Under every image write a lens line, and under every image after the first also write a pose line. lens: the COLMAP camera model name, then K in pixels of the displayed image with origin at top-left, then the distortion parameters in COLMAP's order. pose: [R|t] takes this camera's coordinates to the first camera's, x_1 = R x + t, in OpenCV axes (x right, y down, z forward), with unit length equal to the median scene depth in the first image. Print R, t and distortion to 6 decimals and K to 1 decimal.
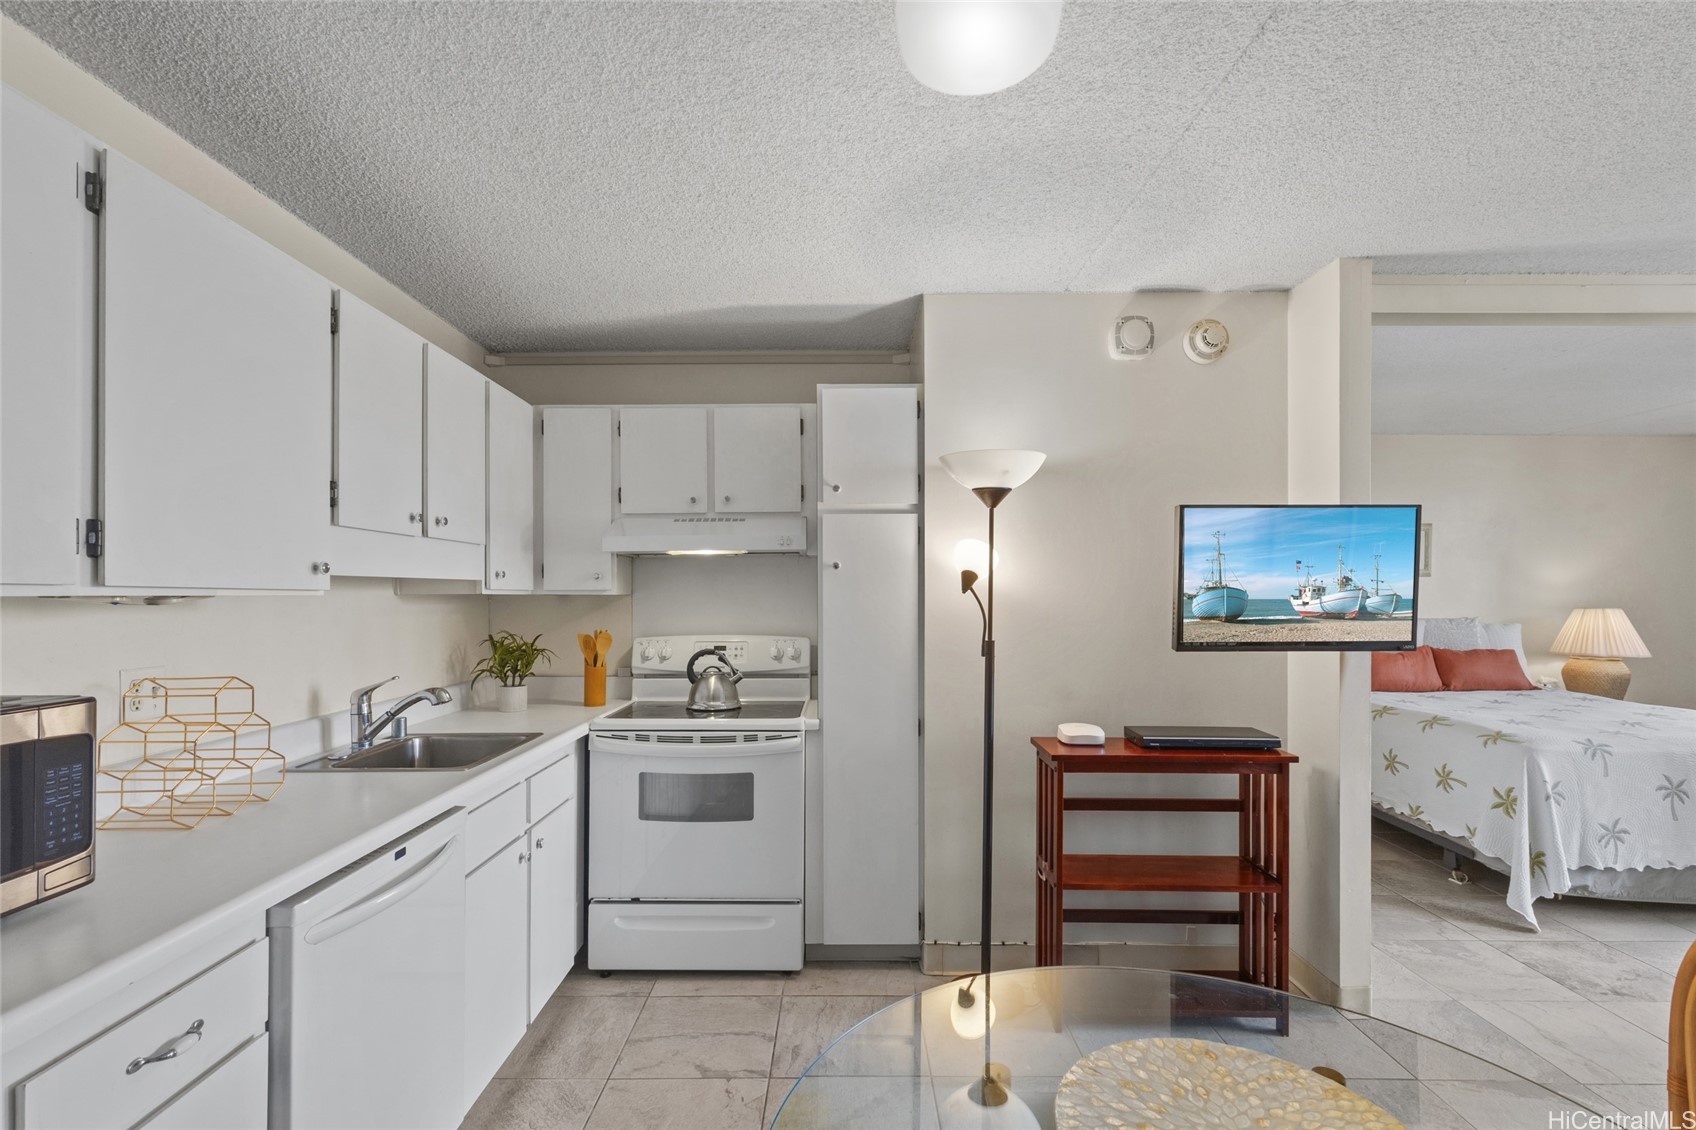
lens RADIAL K [[800.2, 0, 835.7], [0, 800.2, 581.0], [0, 0, 1]] dist [0.007240, 0.001016]
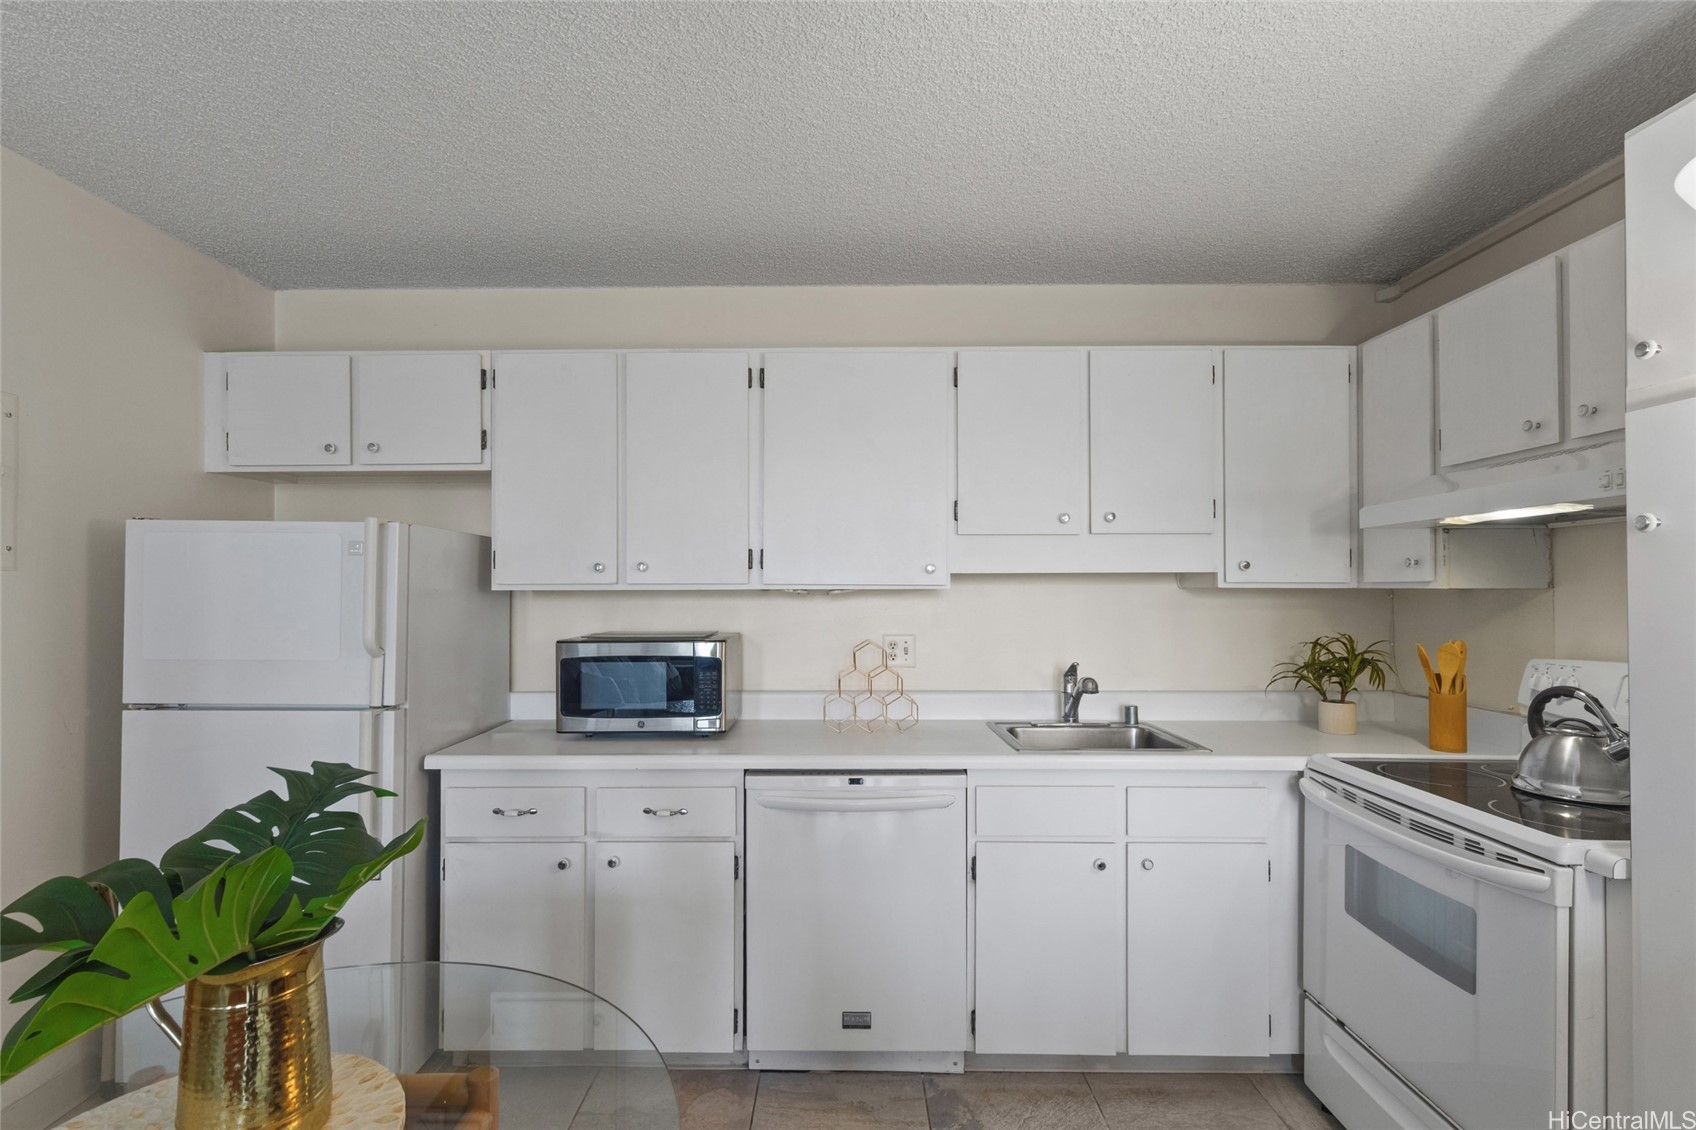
lens RADIAL K [[800.2, 0, 835.7], [0, 800.2, 581.0], [0, 0, 1]] dist [0.007240, 0.001016]
pose [[-0.009254, -0.008358, -0.999922, 0.420059], [0.017707, 0.999807, -0.008521, 0.007684], [0.999800, -0.017784, -0.009104, 0.516023]]
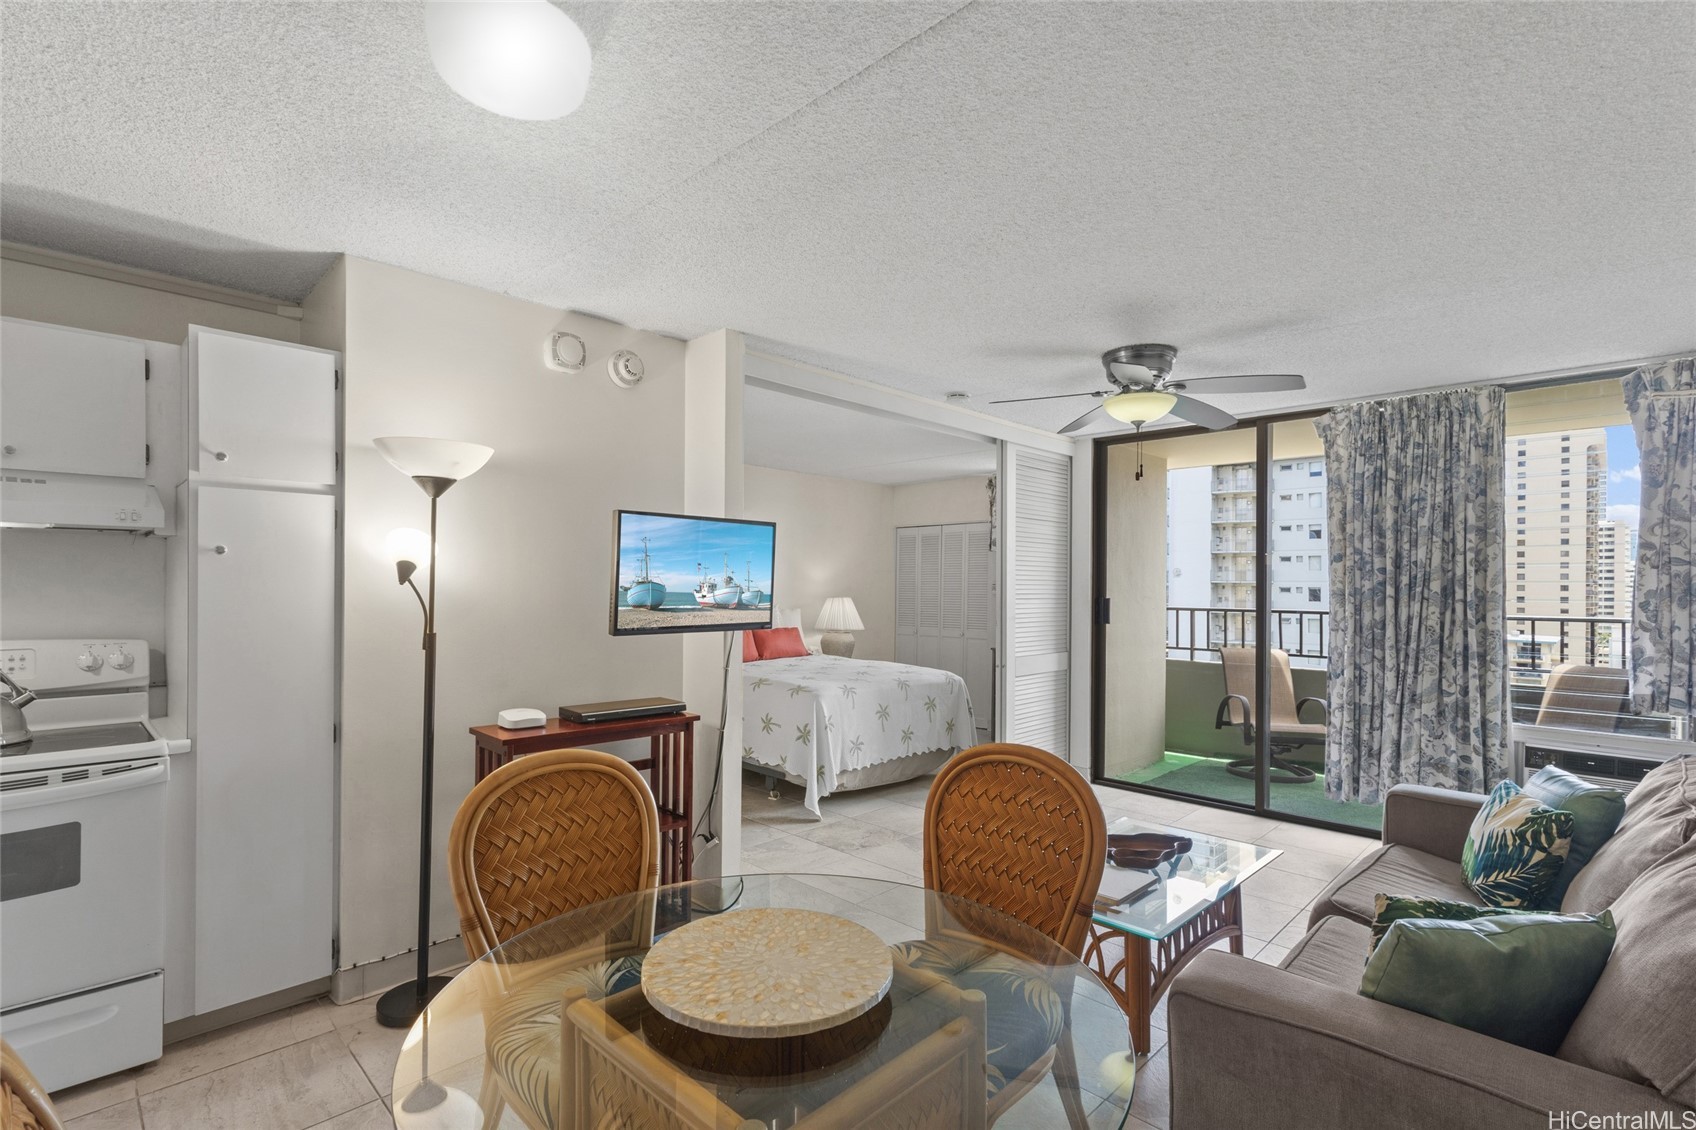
lens RADIAL K [[786.2, 0, 848.0], [0, 786.2, 565.0], [0, 0, 1]] dist [0.010608, -0.000210]
pose [[0.704070, 0.024563, 0.709706, -0.119272], [-0.017668, 0.999698, -0.017072, -0.001212], [-0.709911, -0.000519, 0.704291, -0.033325]]
